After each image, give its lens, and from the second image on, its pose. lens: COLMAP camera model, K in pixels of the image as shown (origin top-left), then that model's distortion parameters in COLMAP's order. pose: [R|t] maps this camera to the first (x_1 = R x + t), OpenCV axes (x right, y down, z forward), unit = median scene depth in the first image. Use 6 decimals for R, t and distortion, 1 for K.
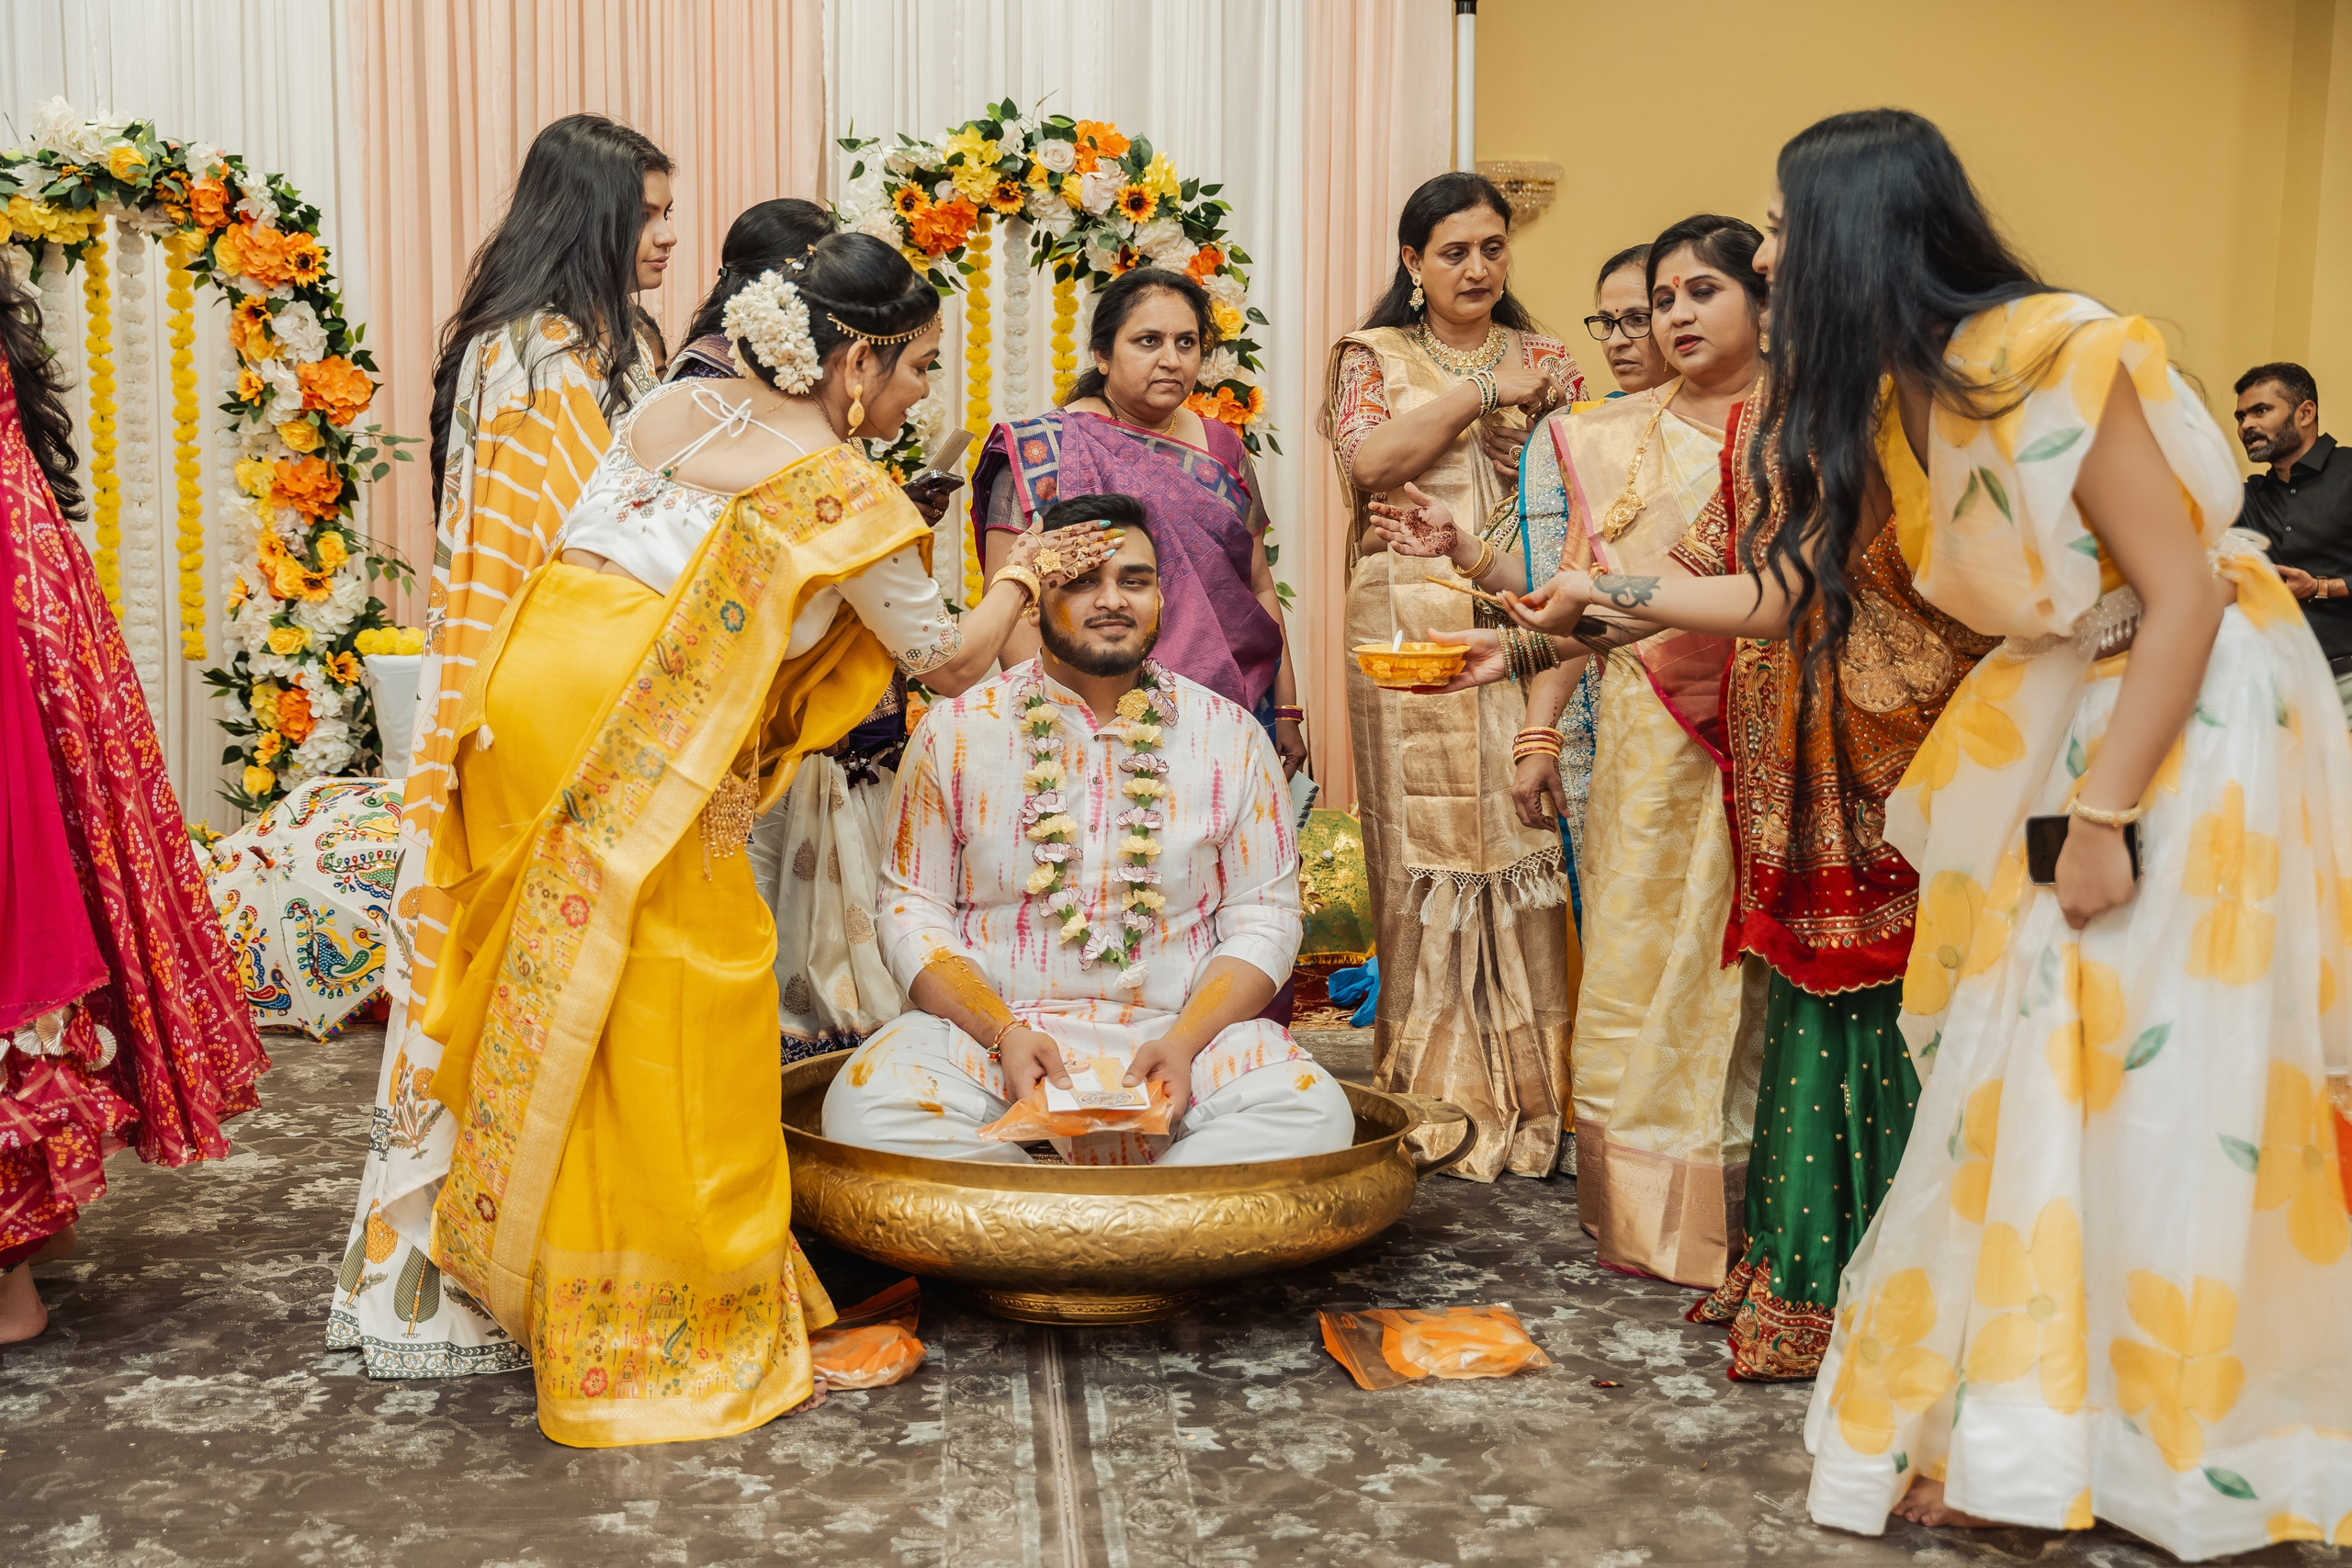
lens RADIAL K [[2459.1, 0, 1163.7], [0, 2459.1, 775.5], [0, 0, 1]] dist [0.001707, 0.000000]
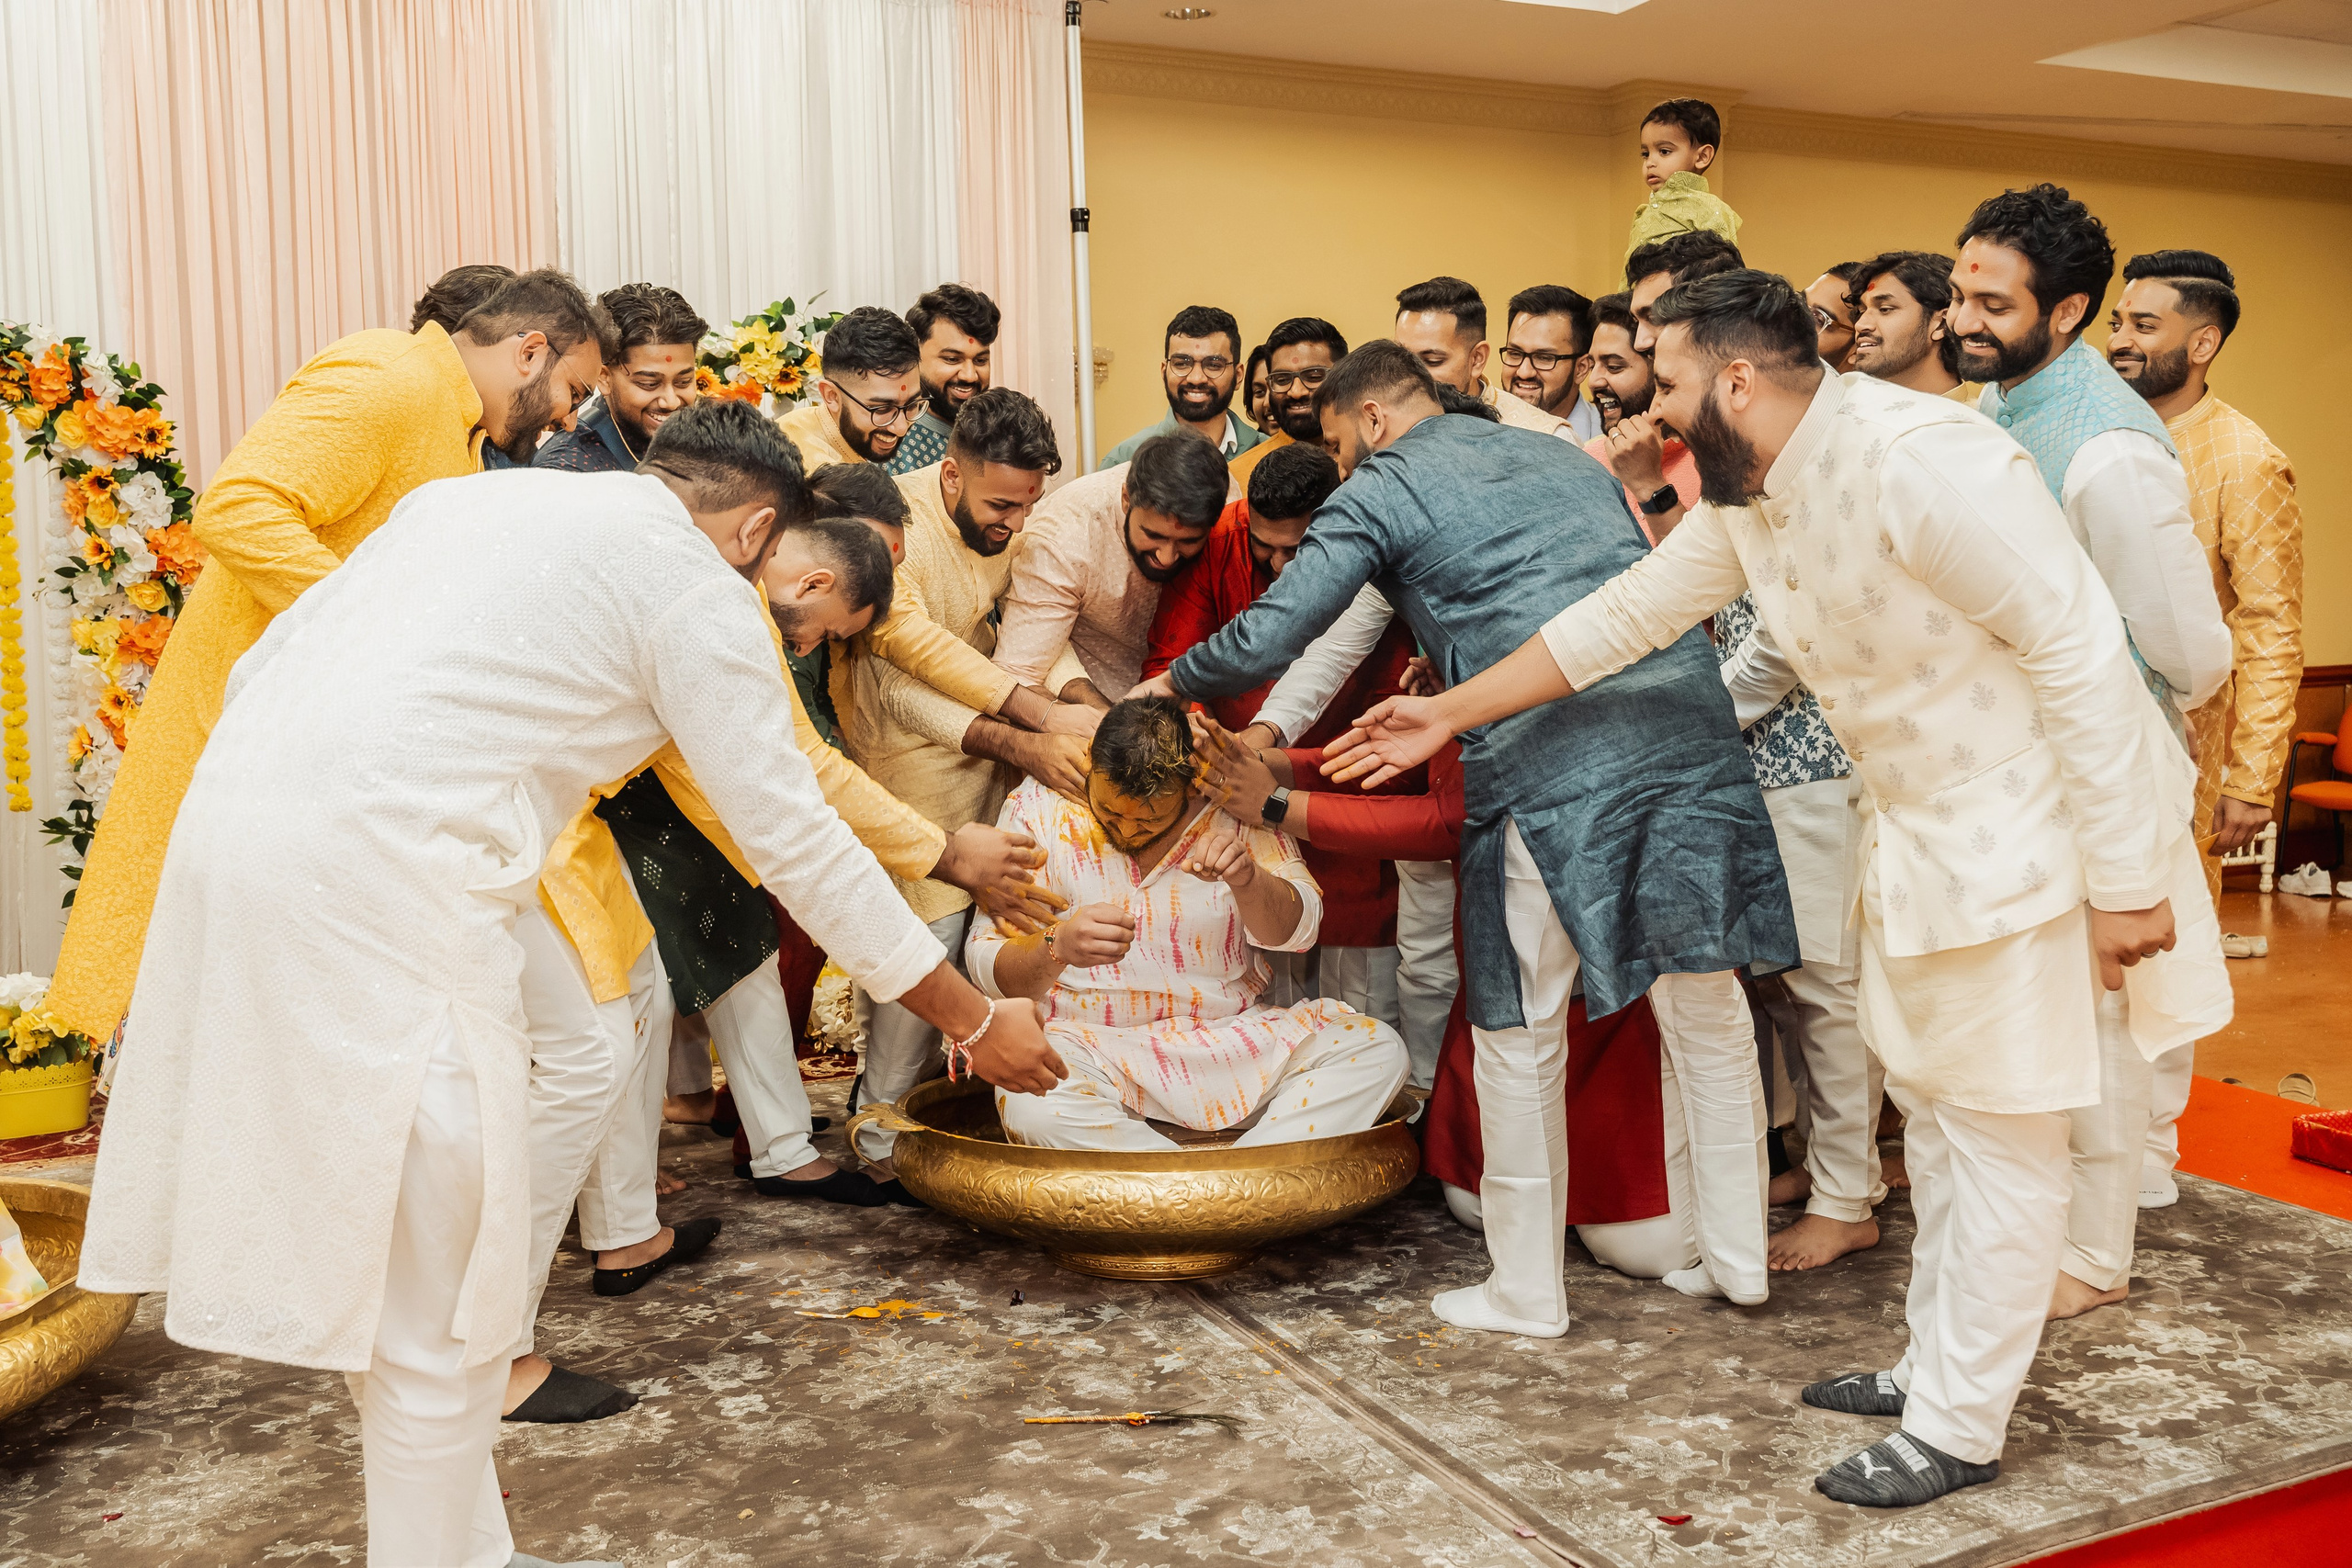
lens RADIAL K [[2161.7, 0, 1184.0], [0, 2161.7, 793.2], [0, 0, 1]] dist [-0.005647, 0.000000]
pose [[0.938210, -0.058152, 0.341146, -0.252800], [0.068790, 0.997447, -0.019157, -0.002930], [-0.339161, 0.041440, 0.939815, -0.036632]]
